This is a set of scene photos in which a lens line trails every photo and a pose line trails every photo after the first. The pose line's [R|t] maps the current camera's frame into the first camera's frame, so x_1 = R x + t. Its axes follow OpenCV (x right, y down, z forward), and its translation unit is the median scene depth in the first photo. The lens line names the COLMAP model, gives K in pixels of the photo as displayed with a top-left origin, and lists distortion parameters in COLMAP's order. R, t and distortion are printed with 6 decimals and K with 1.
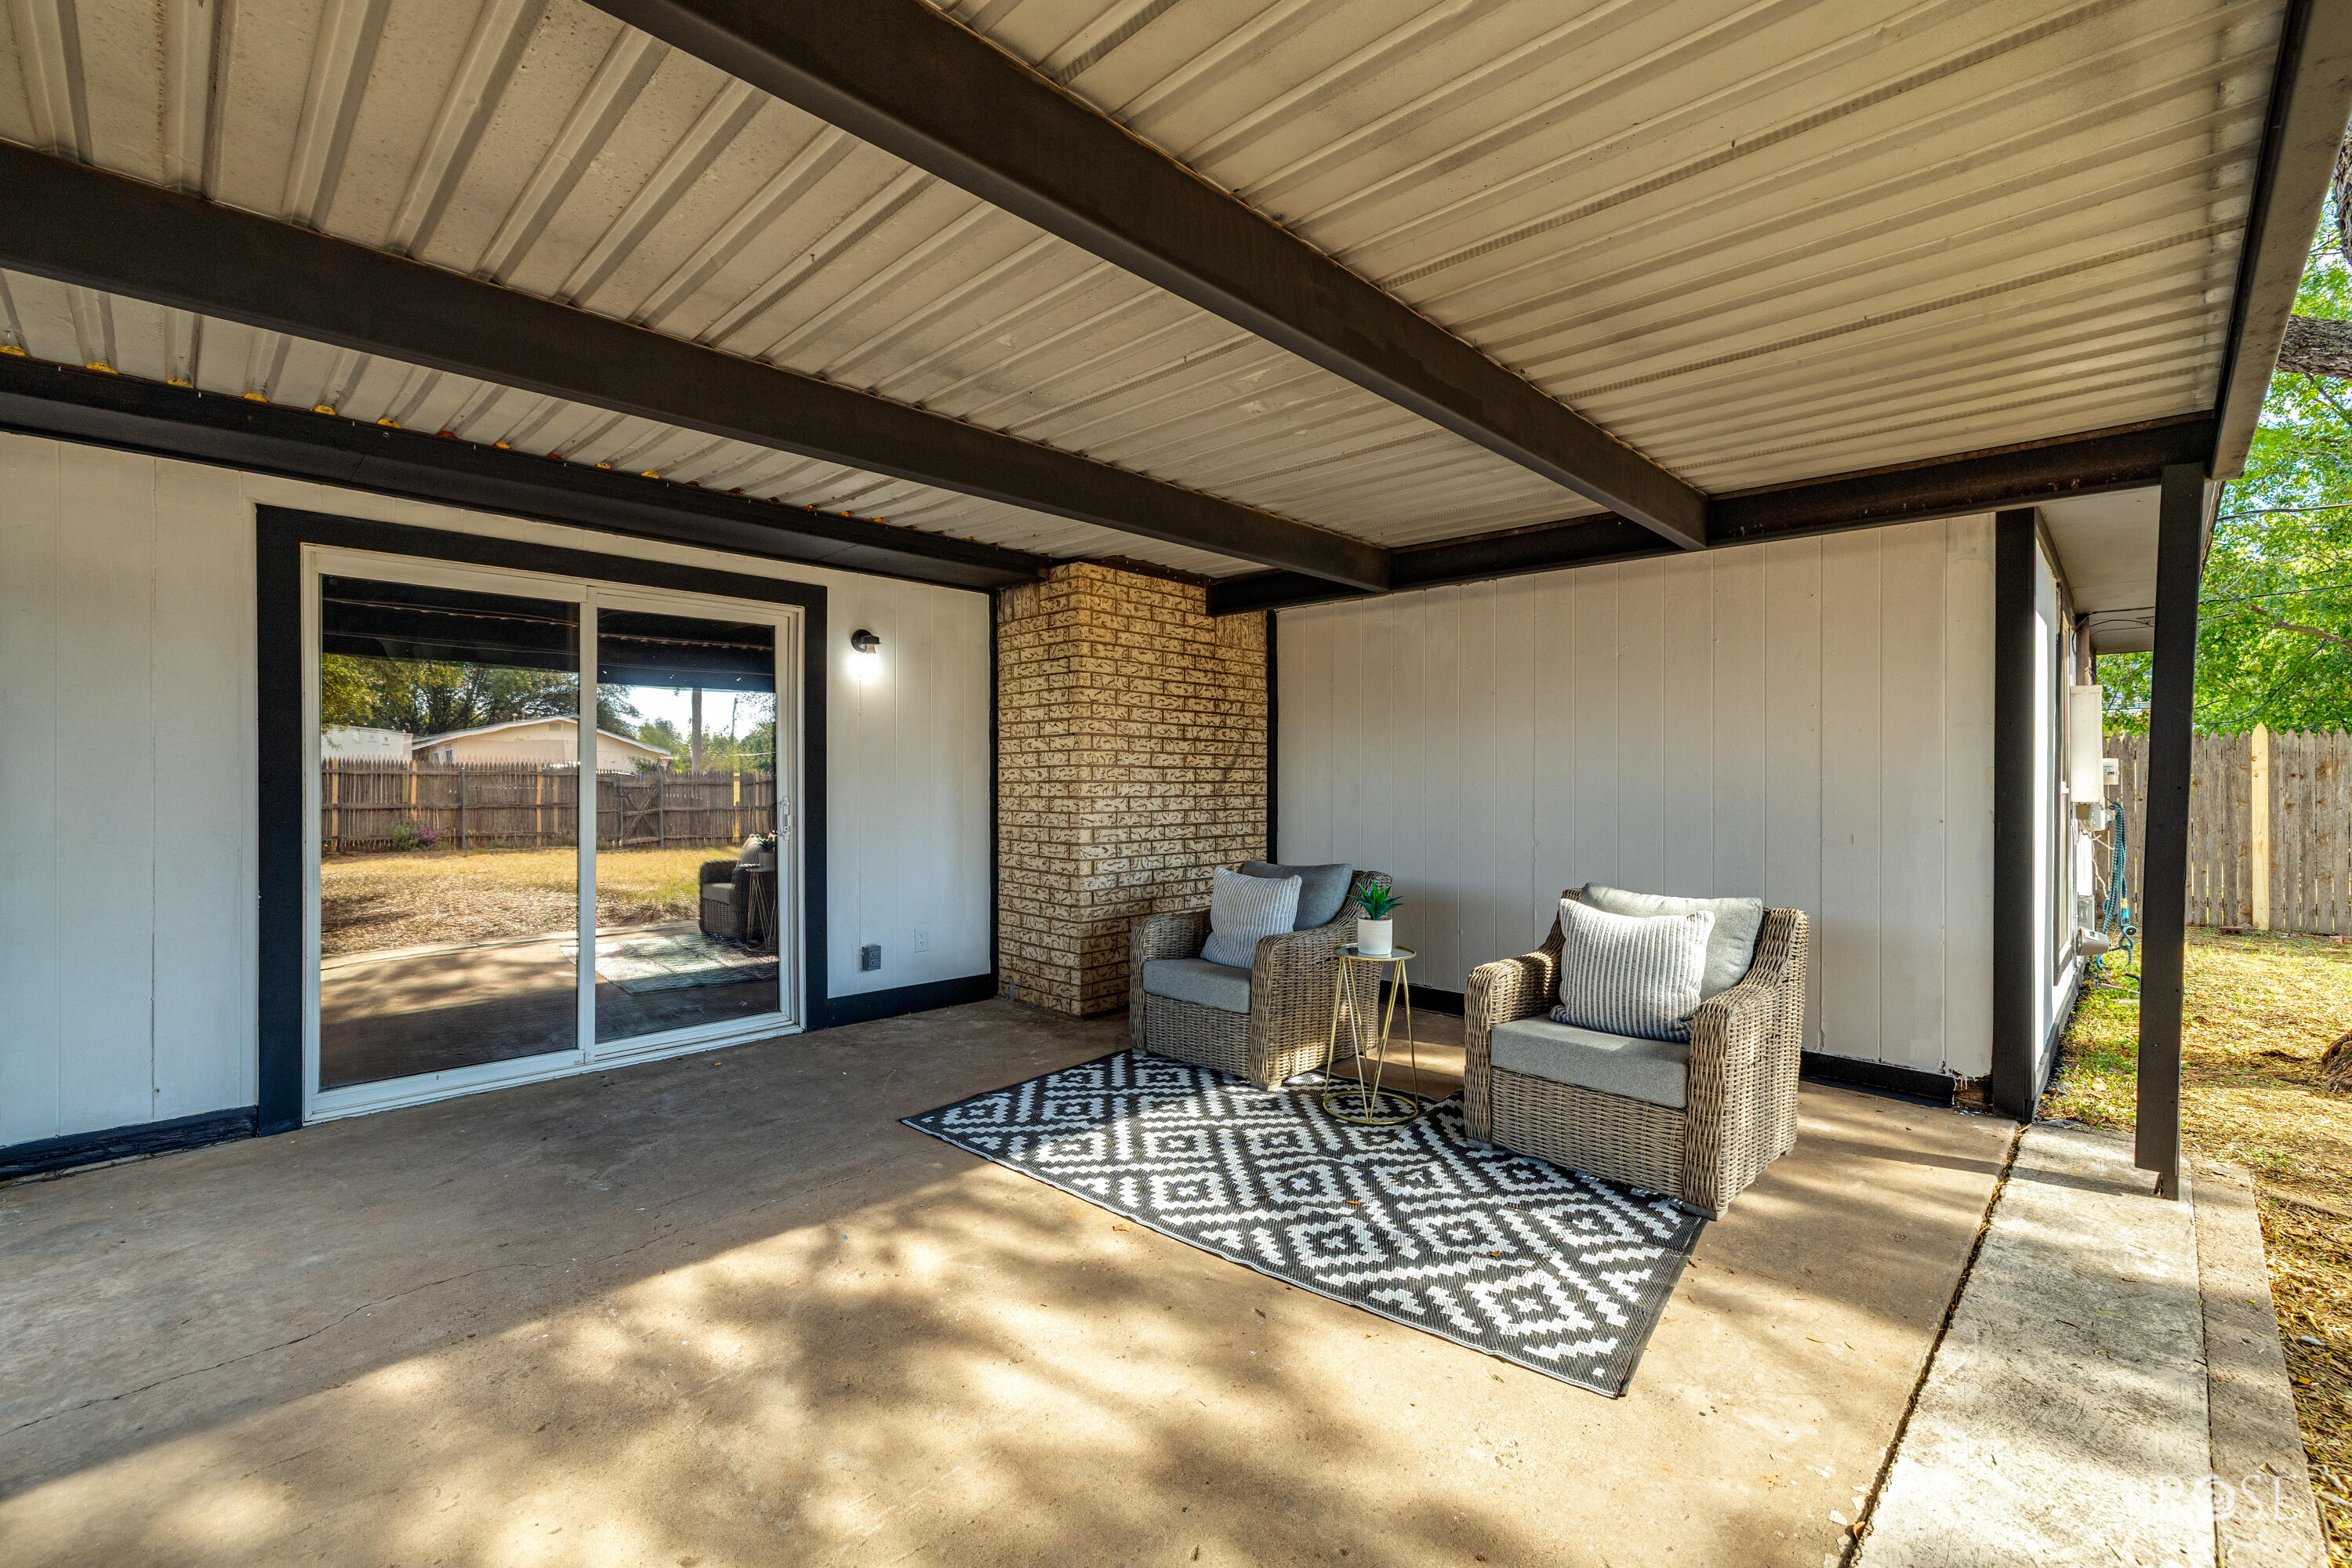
lens RADIAL K [[981.7, 0, 1181.0], [0, 981.7, 784.9], [0, 0, 1]] dist [0.000238, -0.000235]
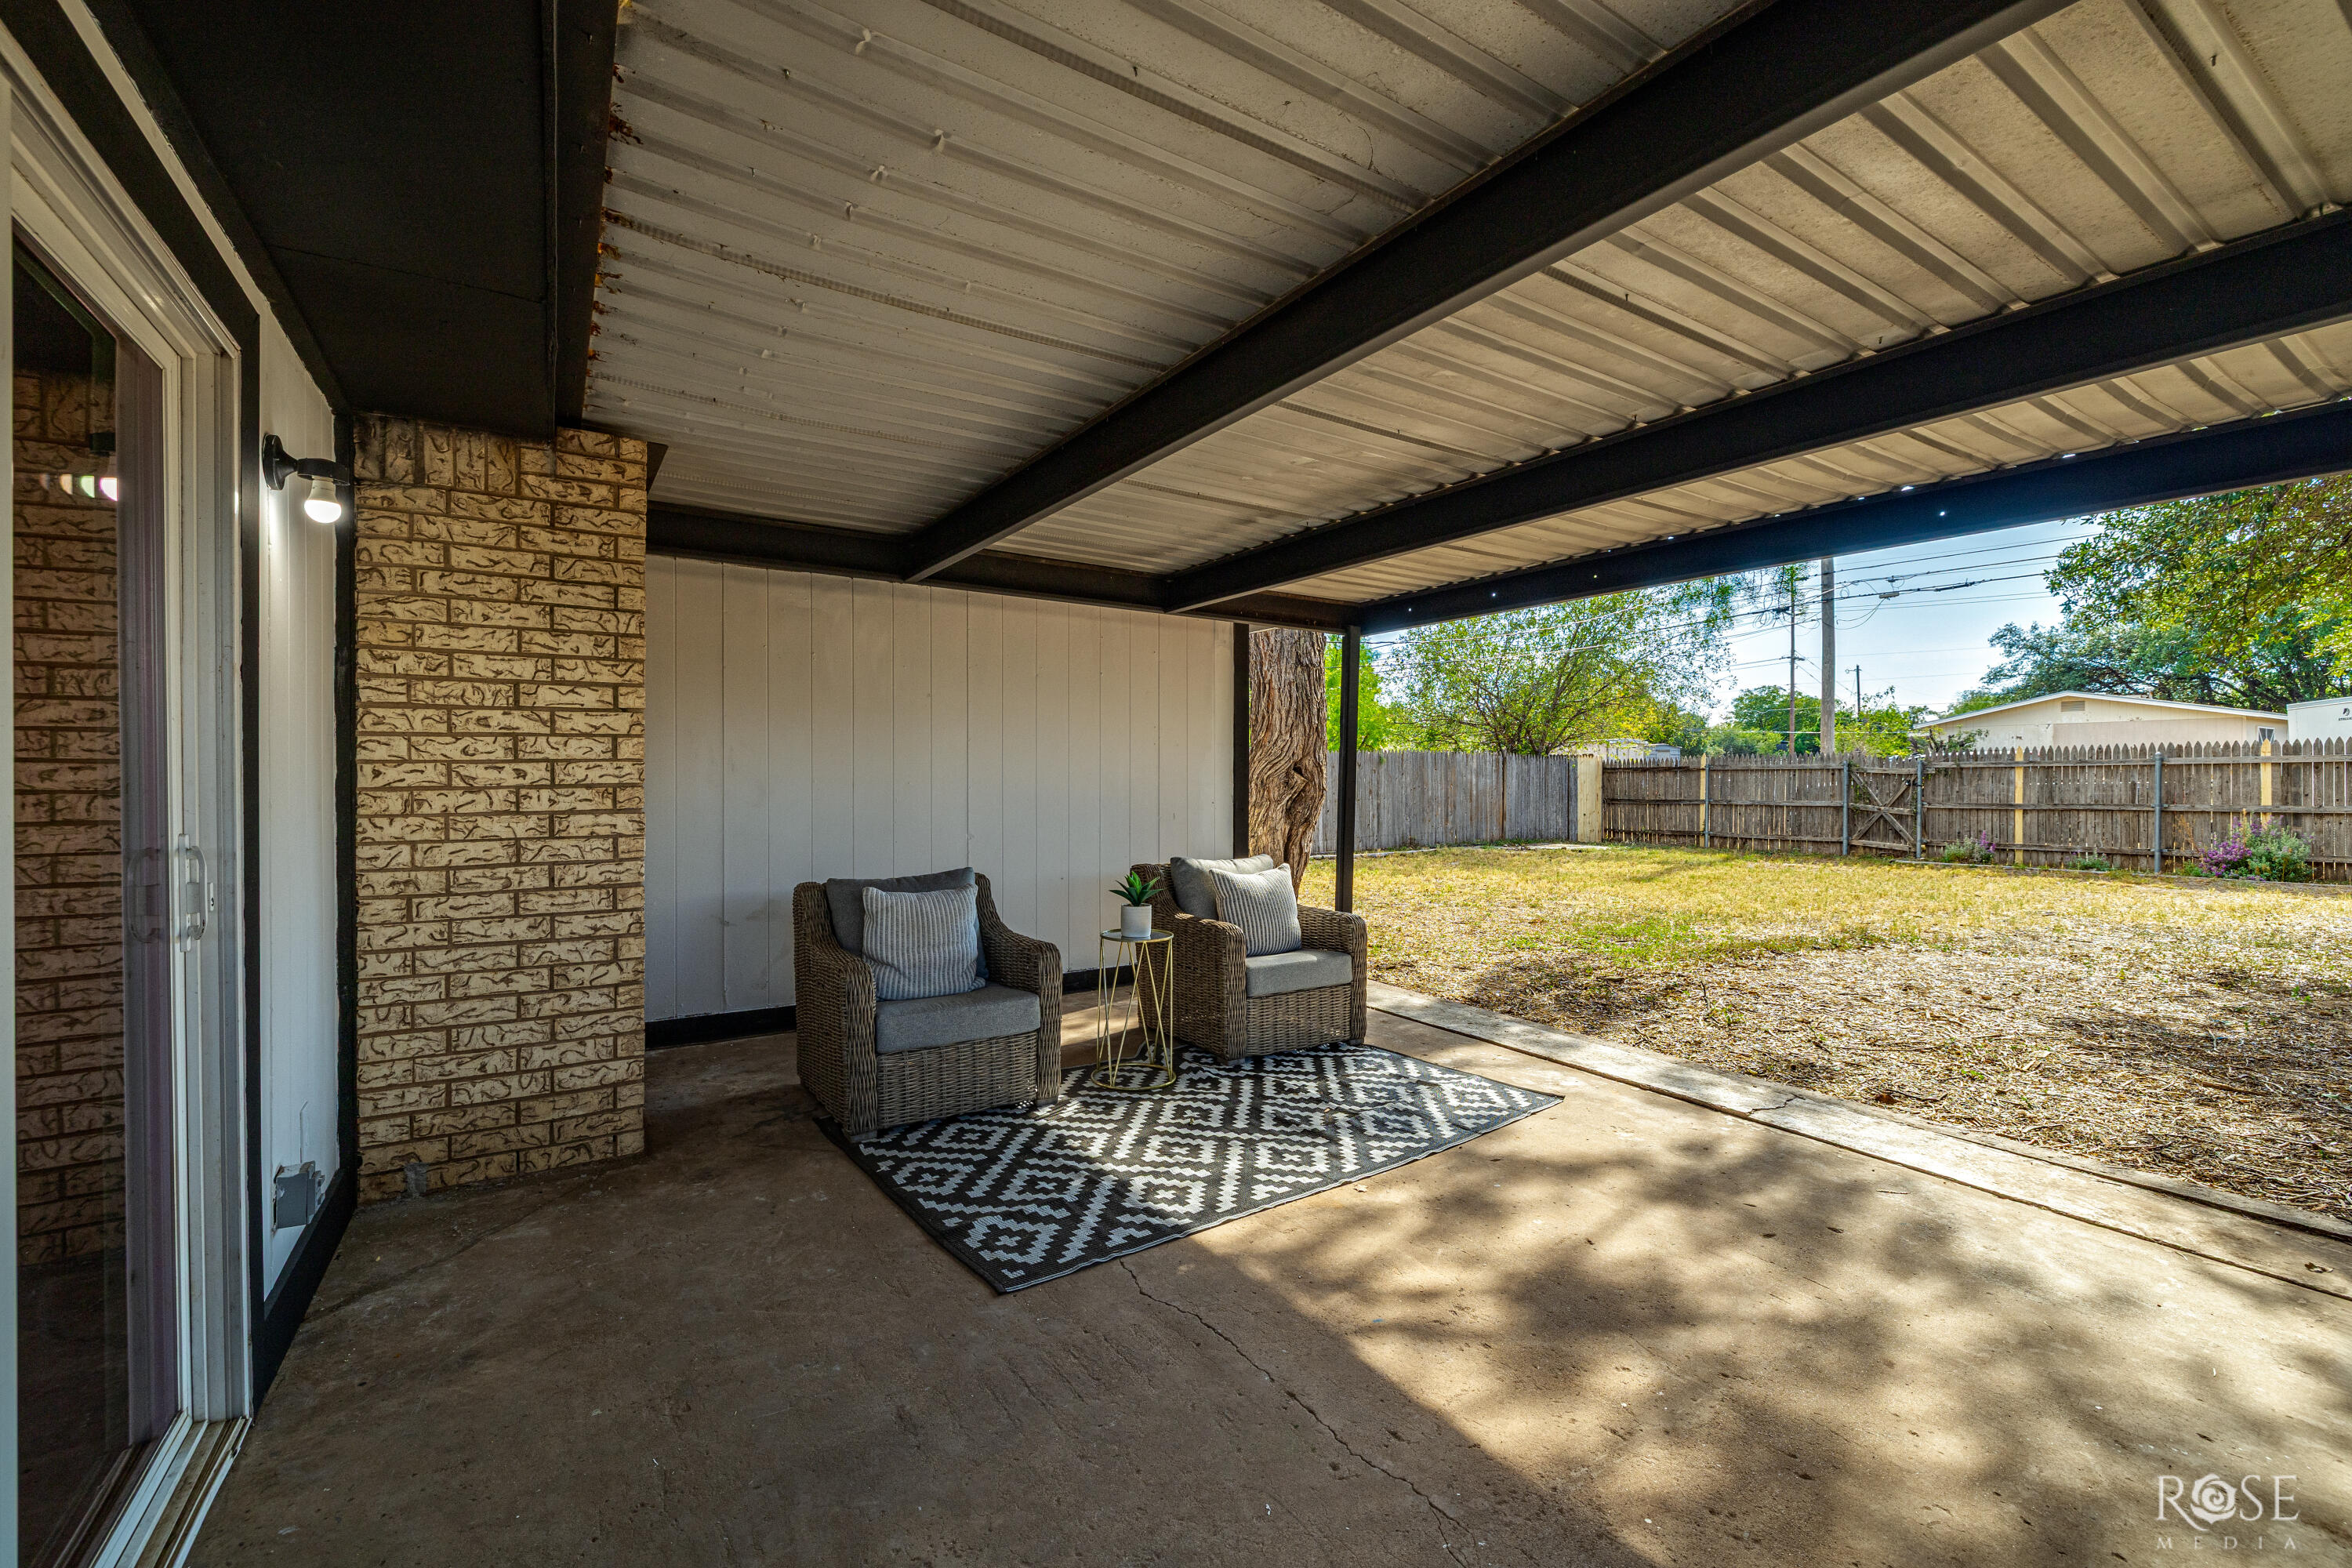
lens RADIAL K [[981.7, 0, 1171.0], [0, 981.7, 777.7], [0, 0, 1]] dist [0.000238, -0.000235]
pose [[0.237207, -0.004372, 0.971449, -1.005814], [0.006694, 0.999973, 0.002866, -0.012148], [-0.971436, 0.005823, 0.237230, 0.806437]]
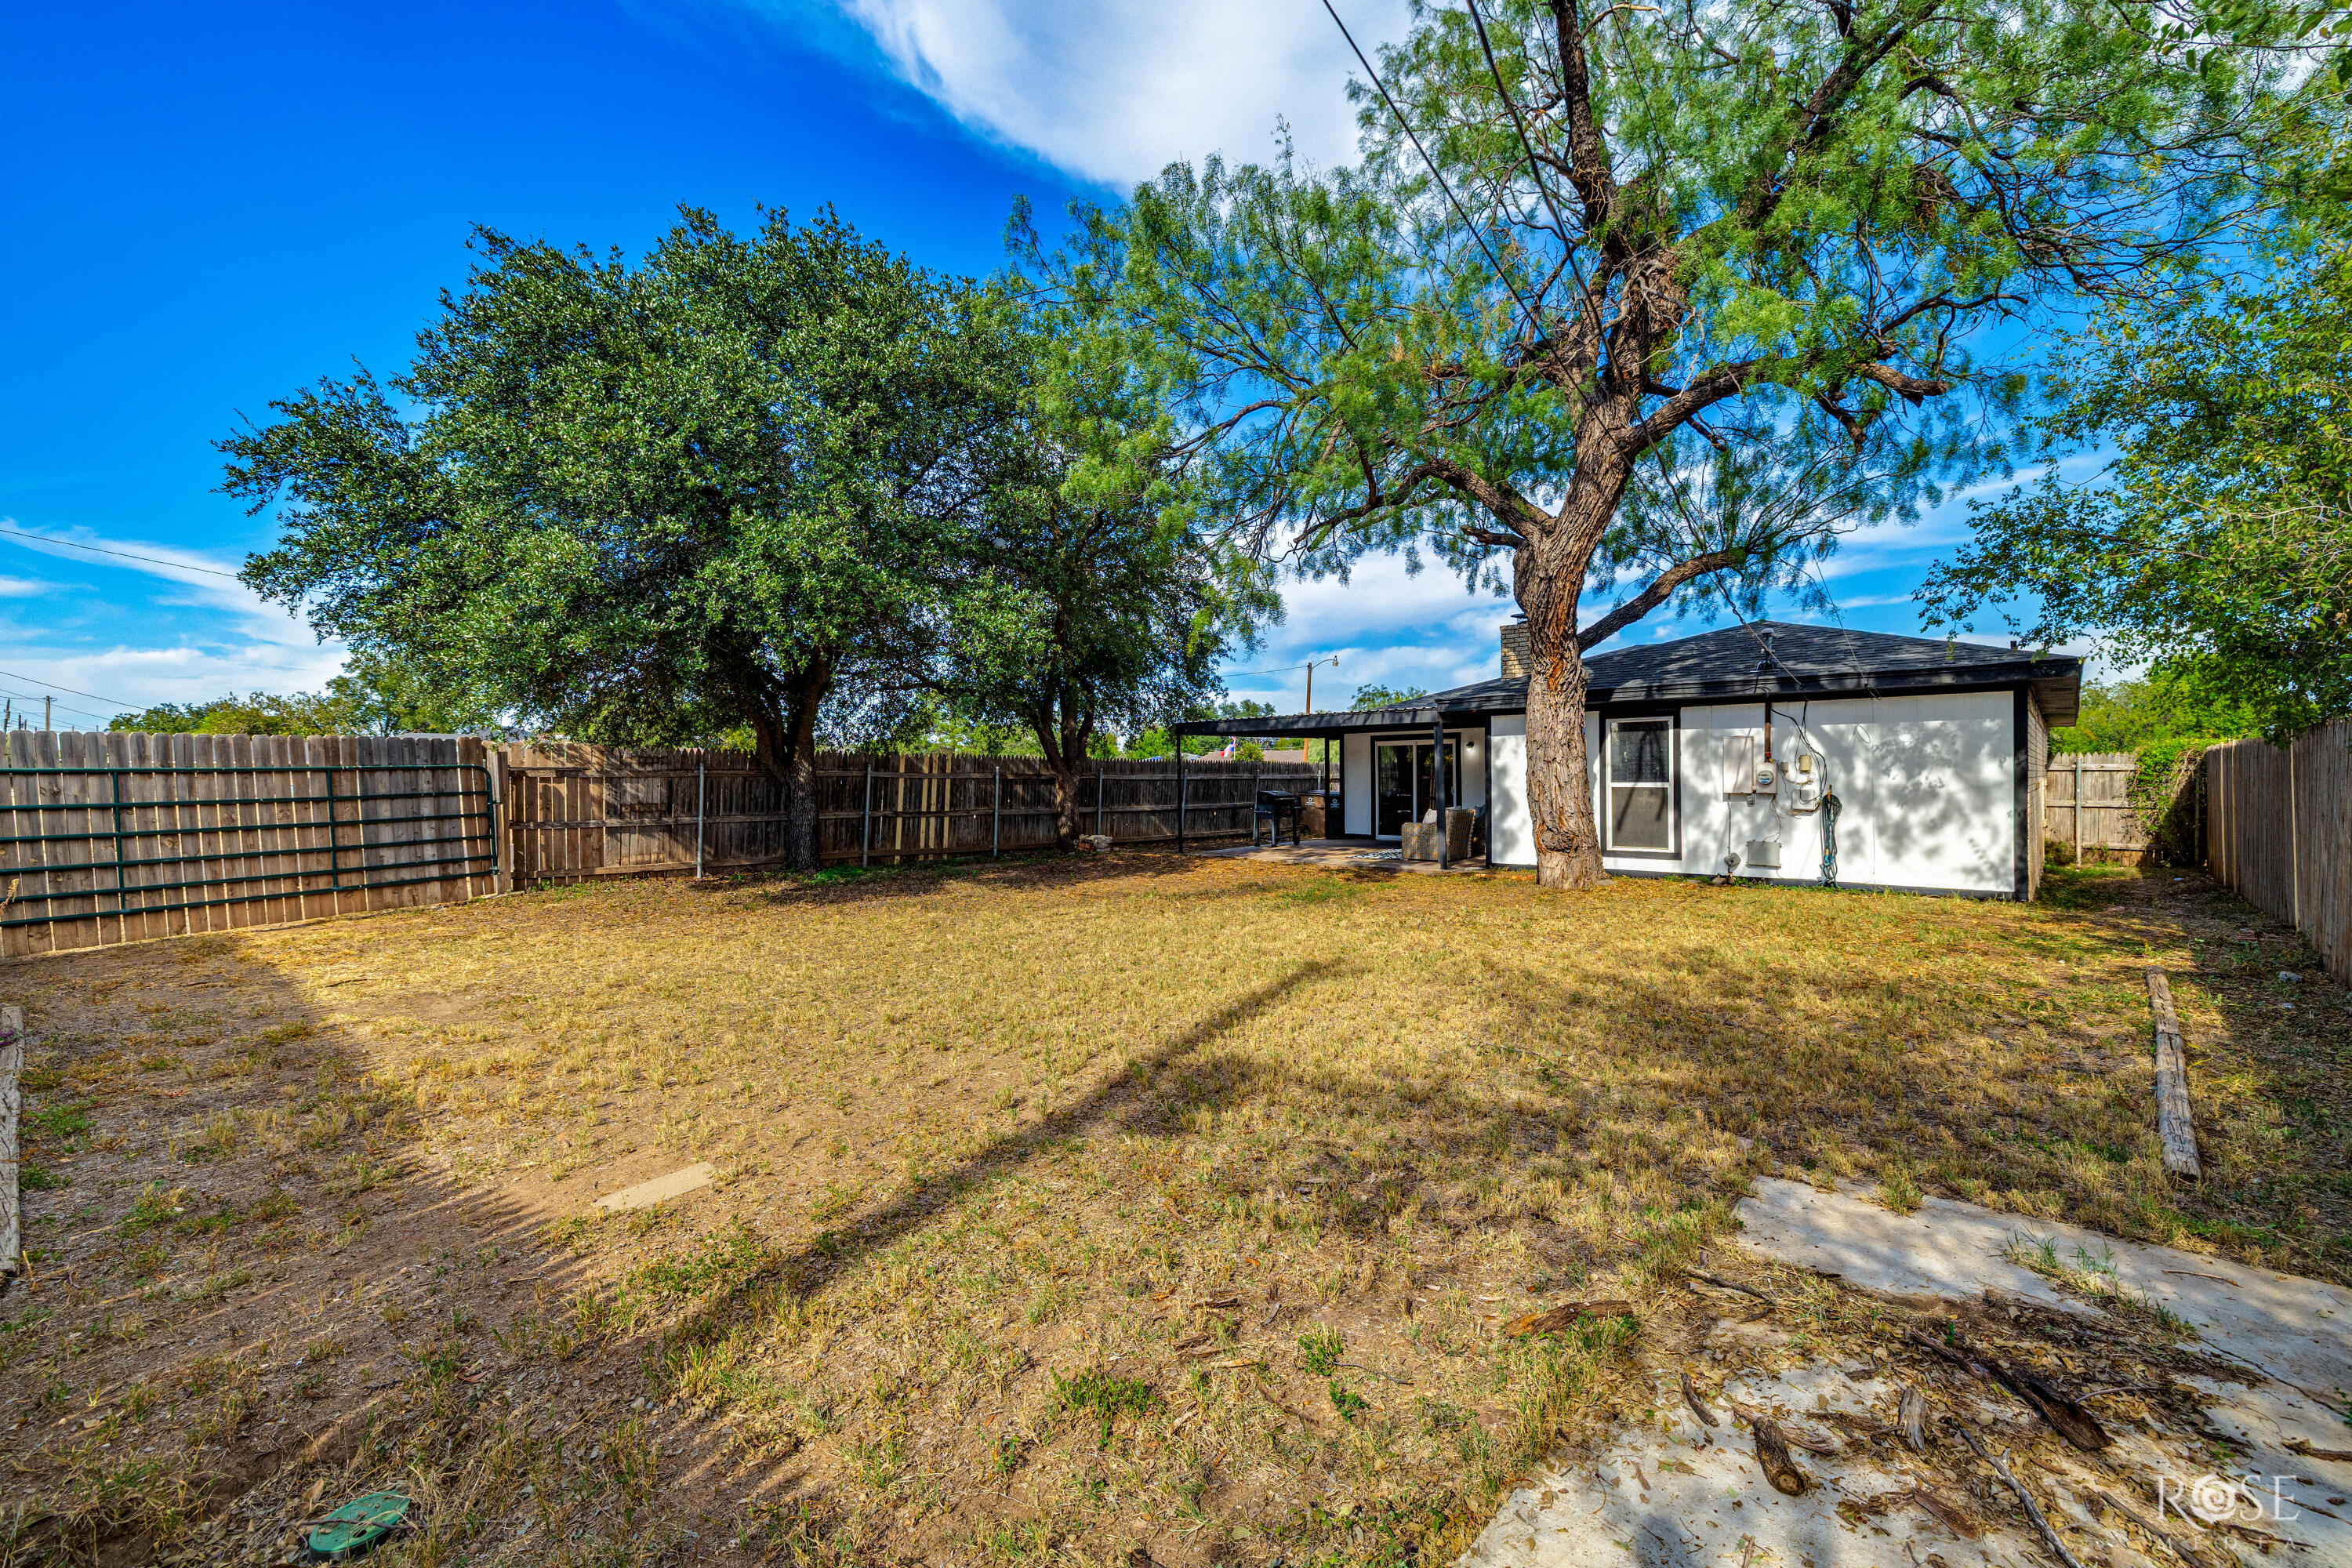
lens RADIAL K [[981.7, 0, 1176.5], [0, 981.7, 779.5], [0, 0, 1]] dist [0.000238, -0.000235]
pose [[0.008020, -0.002061, -0.999966, 4.909737], [0.000538, 0.999998, -0.002057, -0.006373], [0.999968, -0.000522, 0.008021, -0.247357]]
